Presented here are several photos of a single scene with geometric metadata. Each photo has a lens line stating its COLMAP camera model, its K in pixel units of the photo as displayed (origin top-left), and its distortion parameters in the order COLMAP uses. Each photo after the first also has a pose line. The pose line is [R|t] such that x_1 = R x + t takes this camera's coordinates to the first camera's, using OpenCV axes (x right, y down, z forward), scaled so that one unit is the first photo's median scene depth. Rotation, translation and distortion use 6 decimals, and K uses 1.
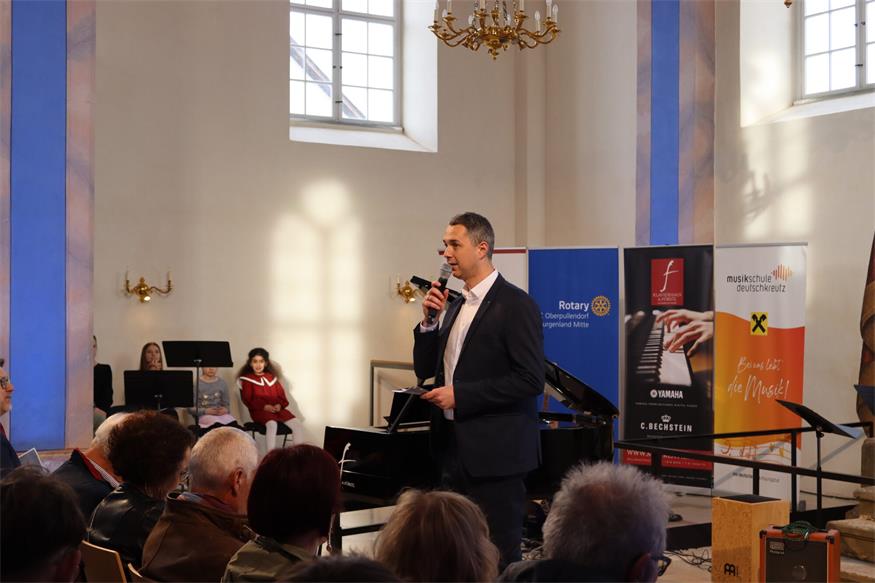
lens RADIAL K [[1277.3, 0, 437.5], [0, 1277.3, 291.5], [0, 0, 1]] dist [-0.037349, 0.015985]
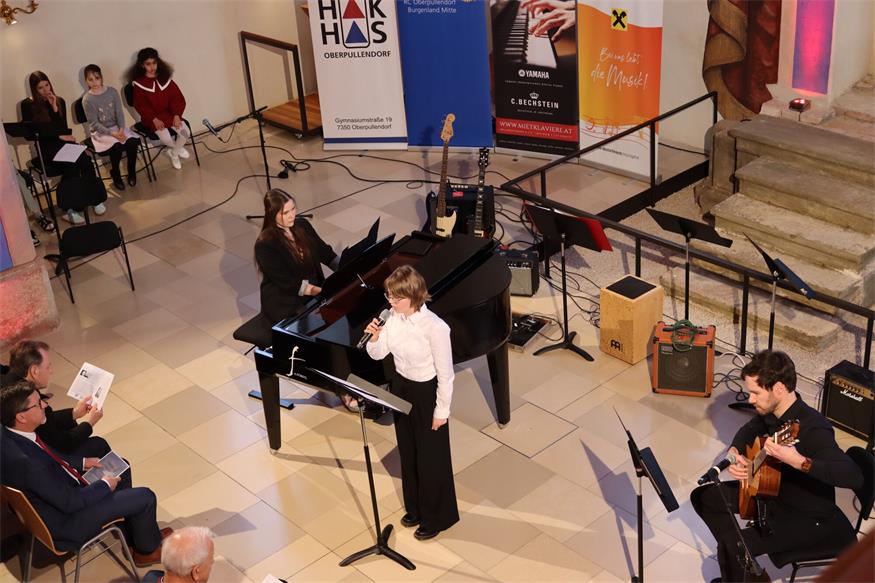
lens RADIAL K [[1243.8, 0, 442.6], [0, 1243.8, 293.5], [0, 0, 1]] dist [-0.041203, 0.079183]
pose [[0.981634, -0.149023, 0.119112, -0.050494], [0.075369, 0.876499, 0.475467, -0.264125], [-0.175257, -0.457757, 0.871633, 0.005544]]
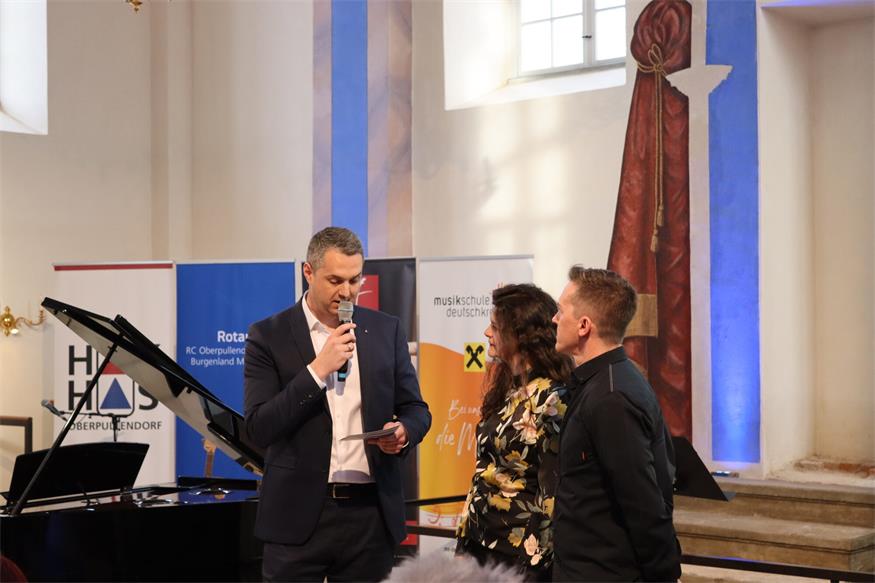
lens RADIAL K [[1612.4, 0, 437.5], [0, 1612.4, 291.5], [0, 0, 1]] dist [0.011524, 0.091991]
pose [[0.968566, -0.002833, 0.248740, -0.018142], [0.007237, 0.999833, -0.016792, 0.000966], [-0.248651, 0.018064, 0.968425, 0.032239]]
